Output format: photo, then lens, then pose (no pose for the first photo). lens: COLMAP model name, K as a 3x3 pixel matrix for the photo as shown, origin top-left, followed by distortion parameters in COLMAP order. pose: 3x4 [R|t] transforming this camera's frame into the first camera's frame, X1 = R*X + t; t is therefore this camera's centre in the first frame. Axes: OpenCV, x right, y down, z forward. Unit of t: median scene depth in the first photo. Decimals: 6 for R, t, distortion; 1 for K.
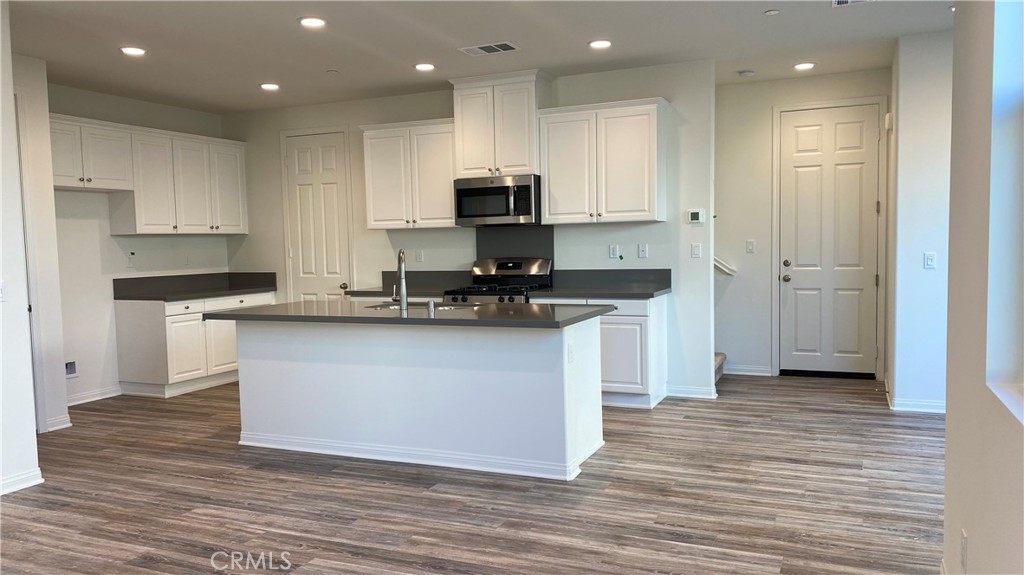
lens RADIAL K [[766.5, 0, 498.5], [0, 766.5, 291.6], [0, 0, 1]] dist [0.068195, -0.115760]
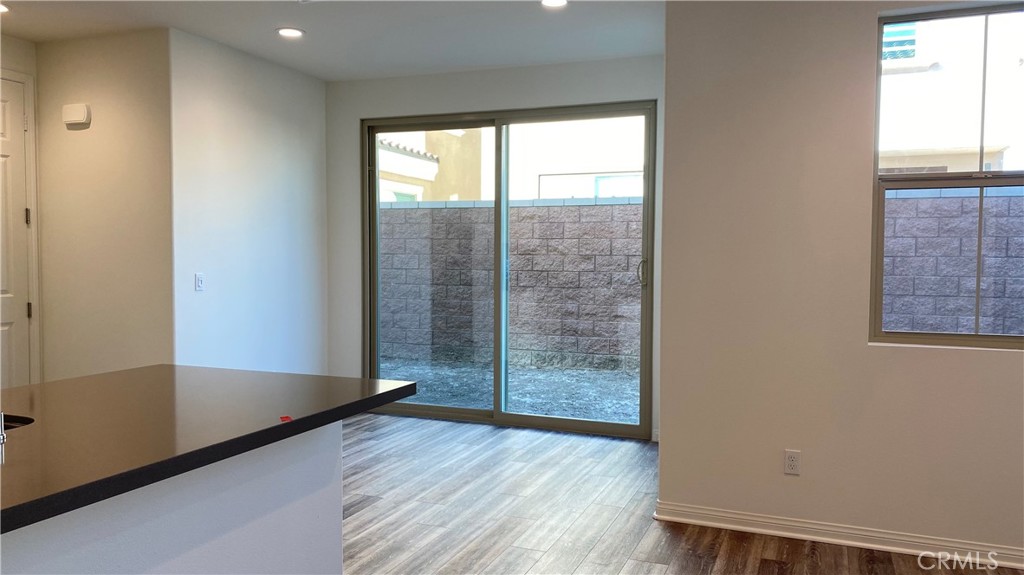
lens RADIAL K [[766.5, 0, 498.5], [0, 766.5, 291.6], [0, 0, 1]] dist [0.068195, -0.115760]
pose [[-0.043612, -0.023529, 0.998771, -0.454685], [0.059687, 0.997875, 0.026114, -0.037820], [-0.997264, 0.060753, -0.042115, 0.835765]]
